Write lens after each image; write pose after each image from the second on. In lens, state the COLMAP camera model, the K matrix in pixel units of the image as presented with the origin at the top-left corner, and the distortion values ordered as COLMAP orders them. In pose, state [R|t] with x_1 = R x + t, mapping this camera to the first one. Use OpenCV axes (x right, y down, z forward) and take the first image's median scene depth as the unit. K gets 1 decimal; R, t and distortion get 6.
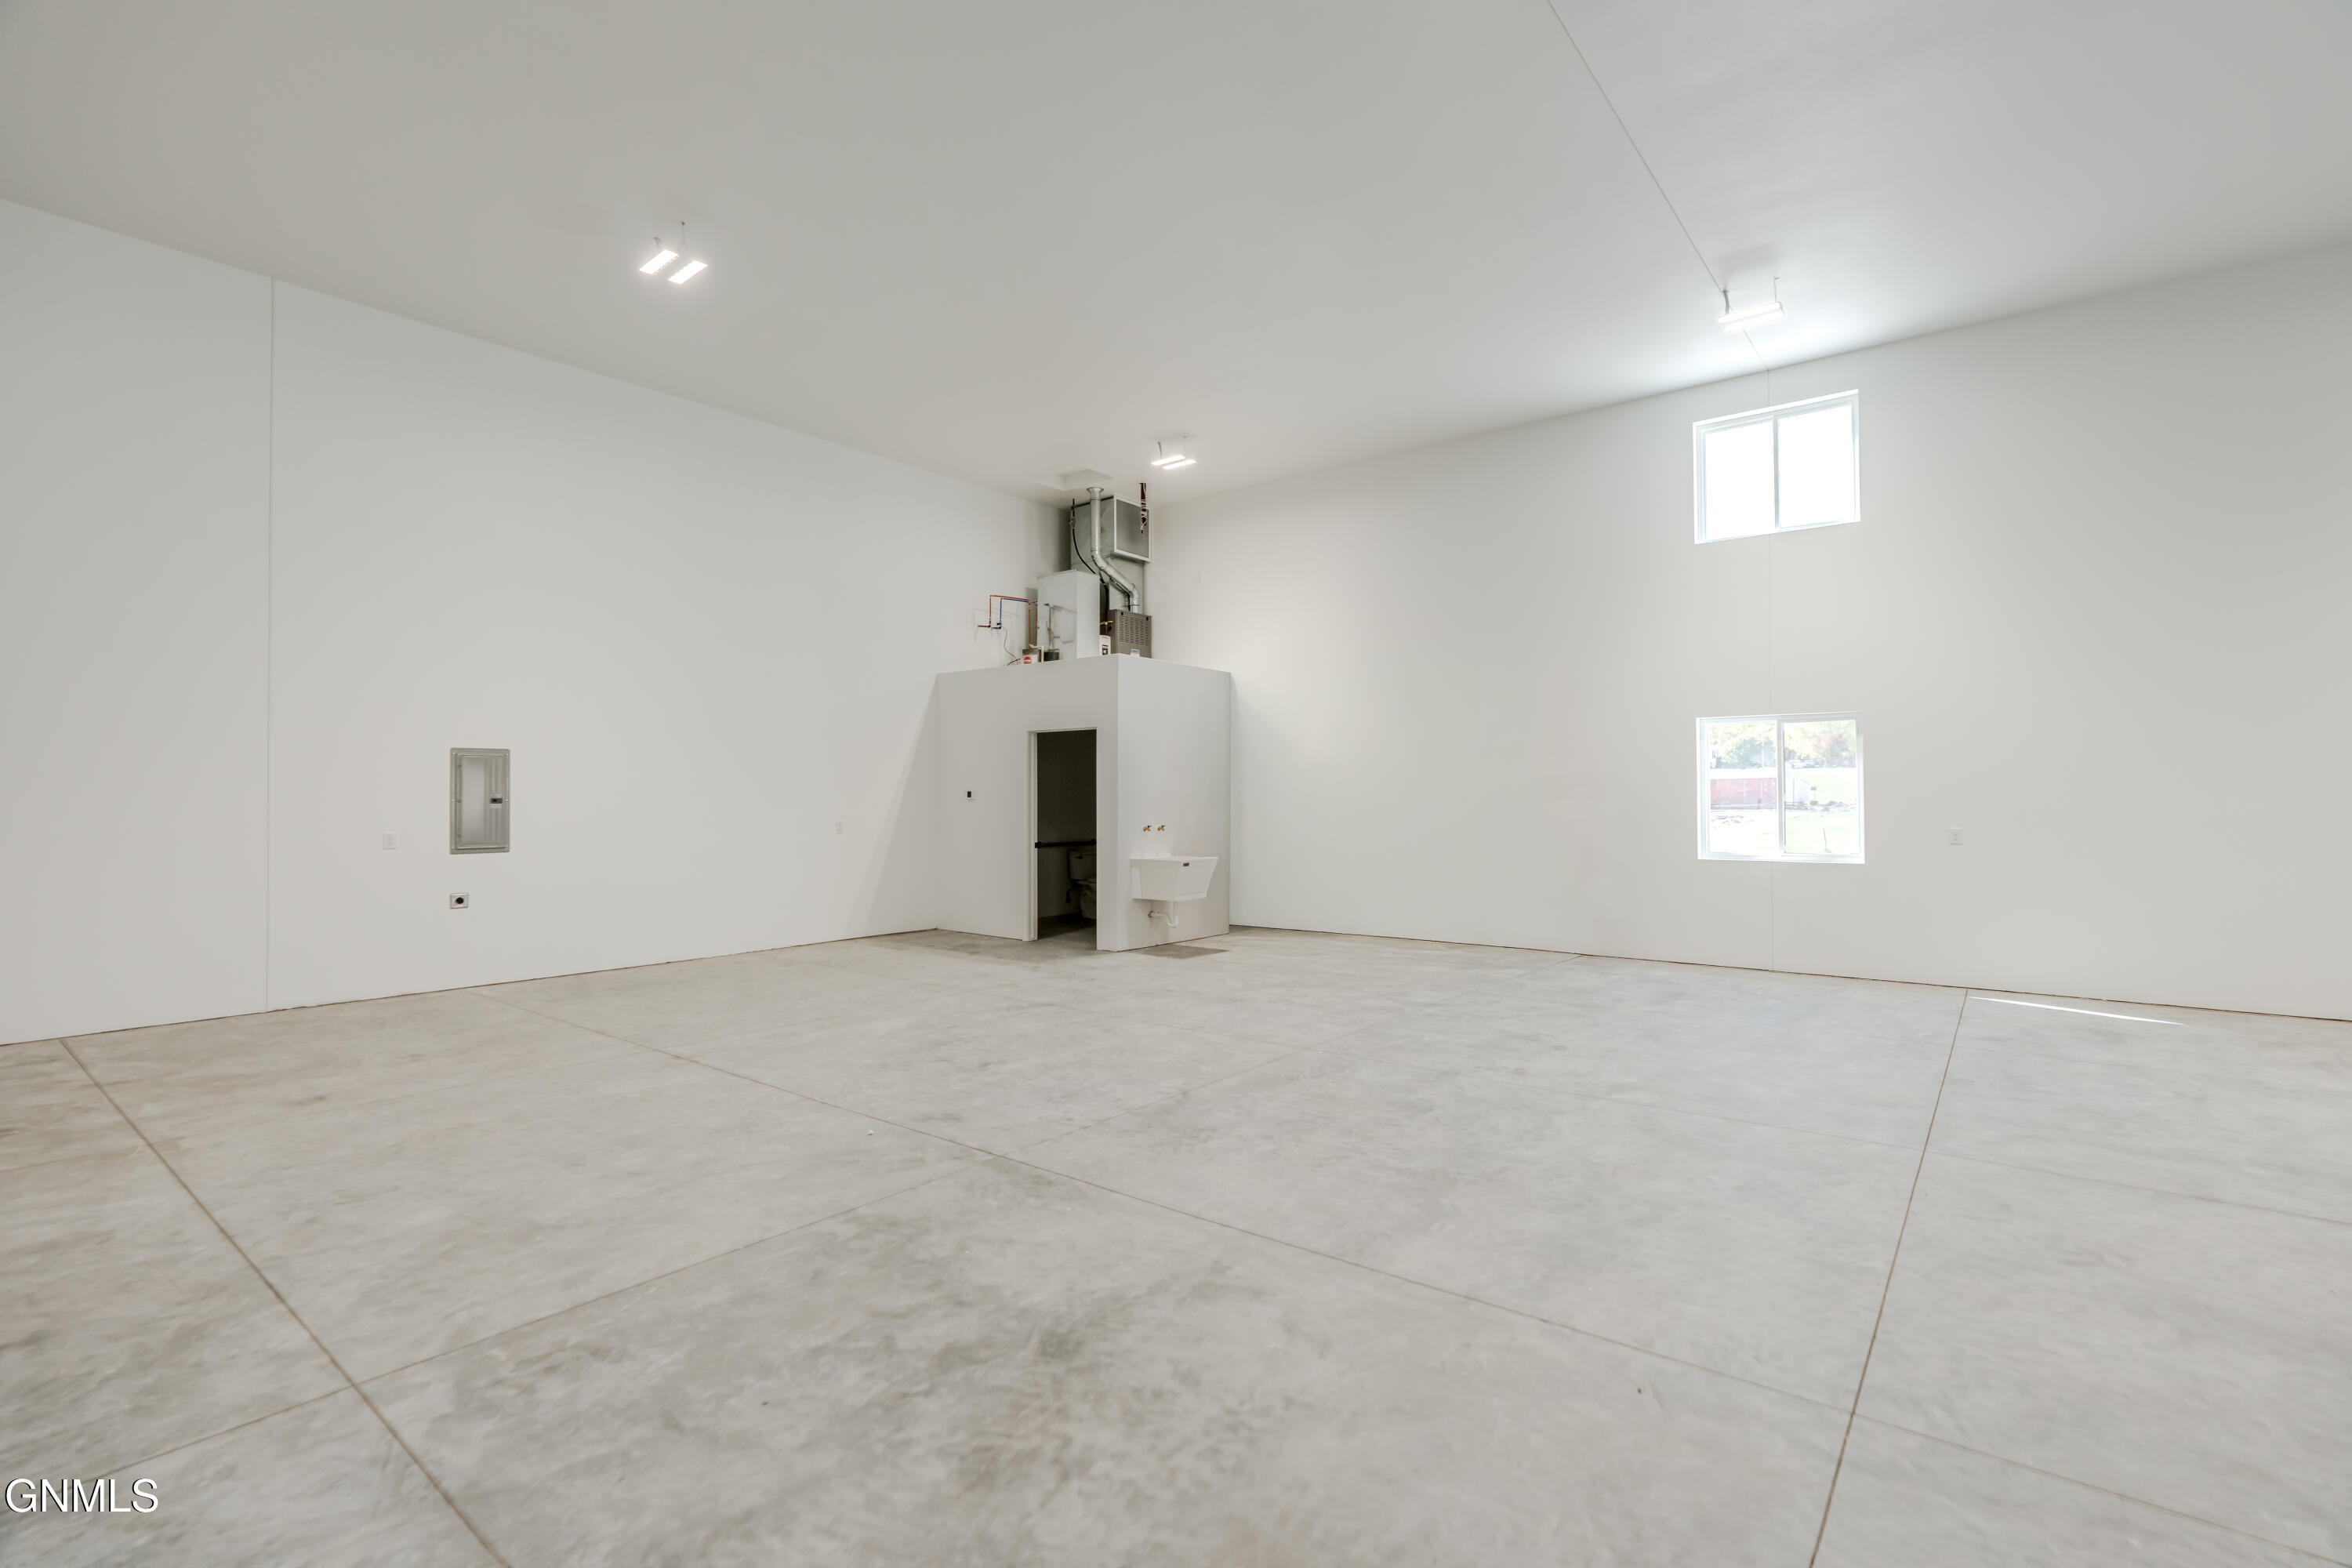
lens RADIAL K [[1077.2, 0, 1176.0], [0, 1077.2, 784.0], [0, 0, 1]] dist [-0.005230, 0.001353]
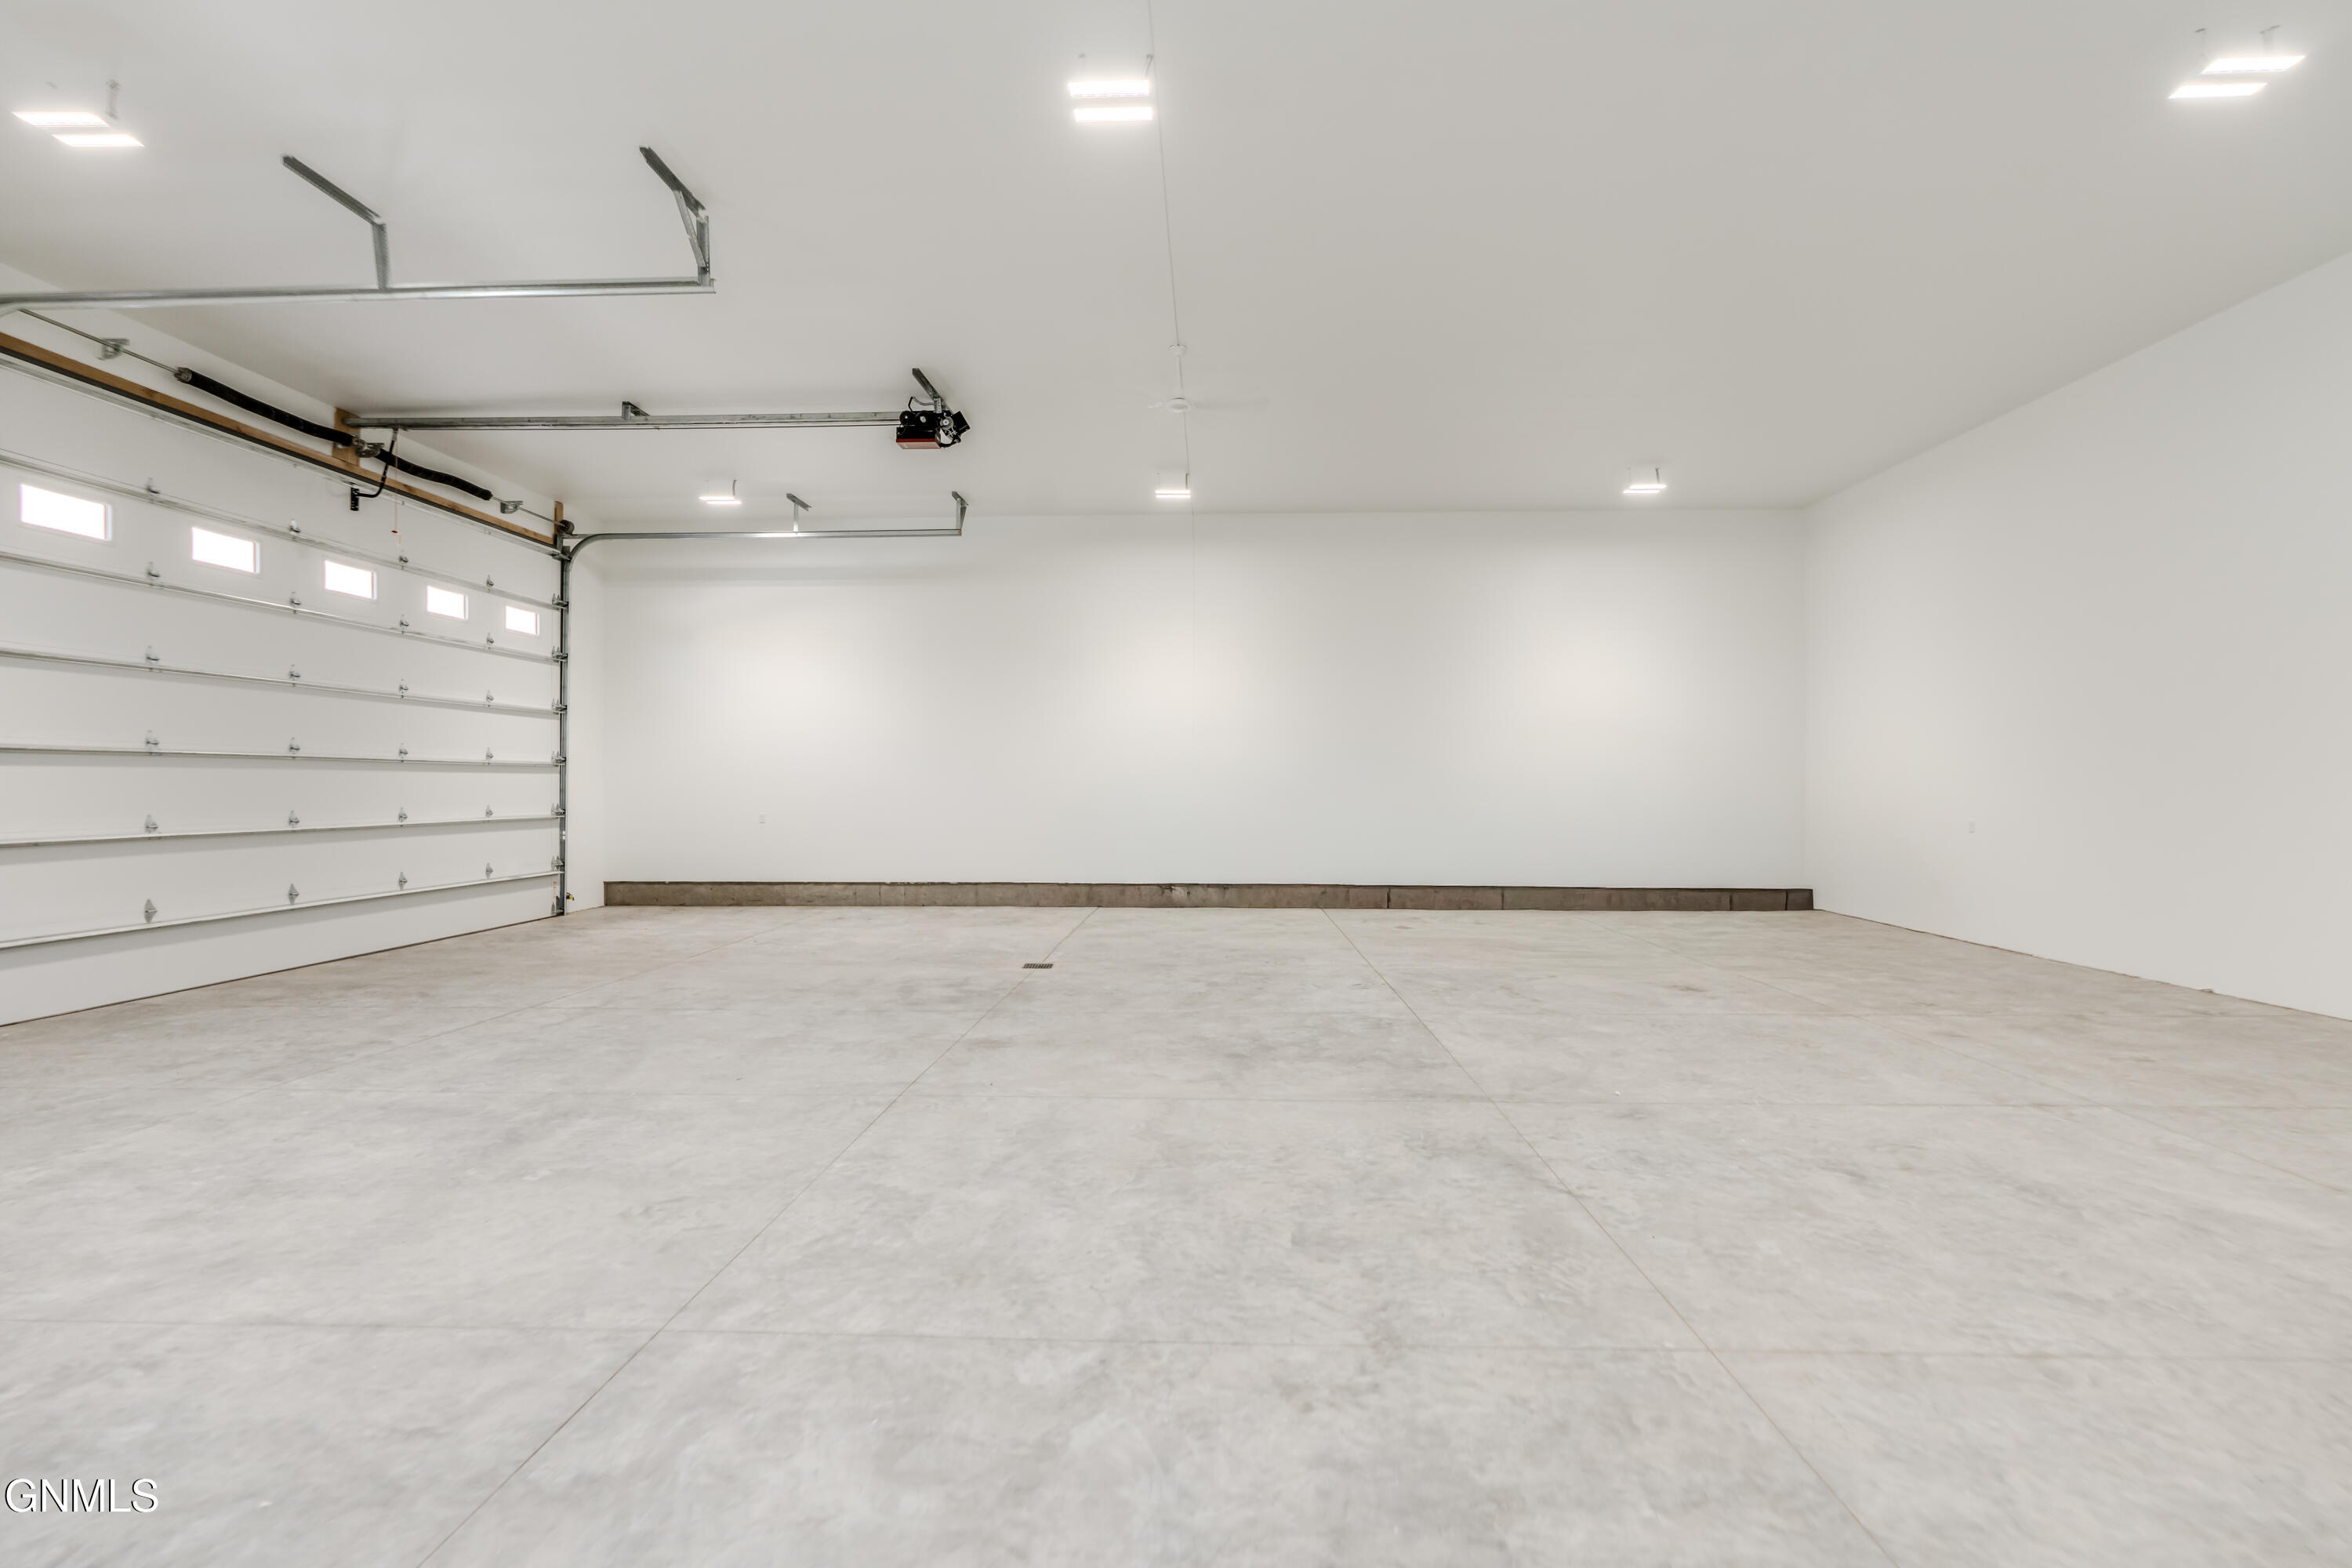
lens RADIAL K [[1077.2, 0, 1176.0], [0, 1077.2, 784.0], [0, 0, 1]] dist [-0.005230, 0.001353]
pose [[-0.805867, 0.002096, -0.592093, 0.641377], [0.011221, 0.999868, -0.011733, -0.001287], [0.591990, -0.016099, -0.805784, 1.350254]]
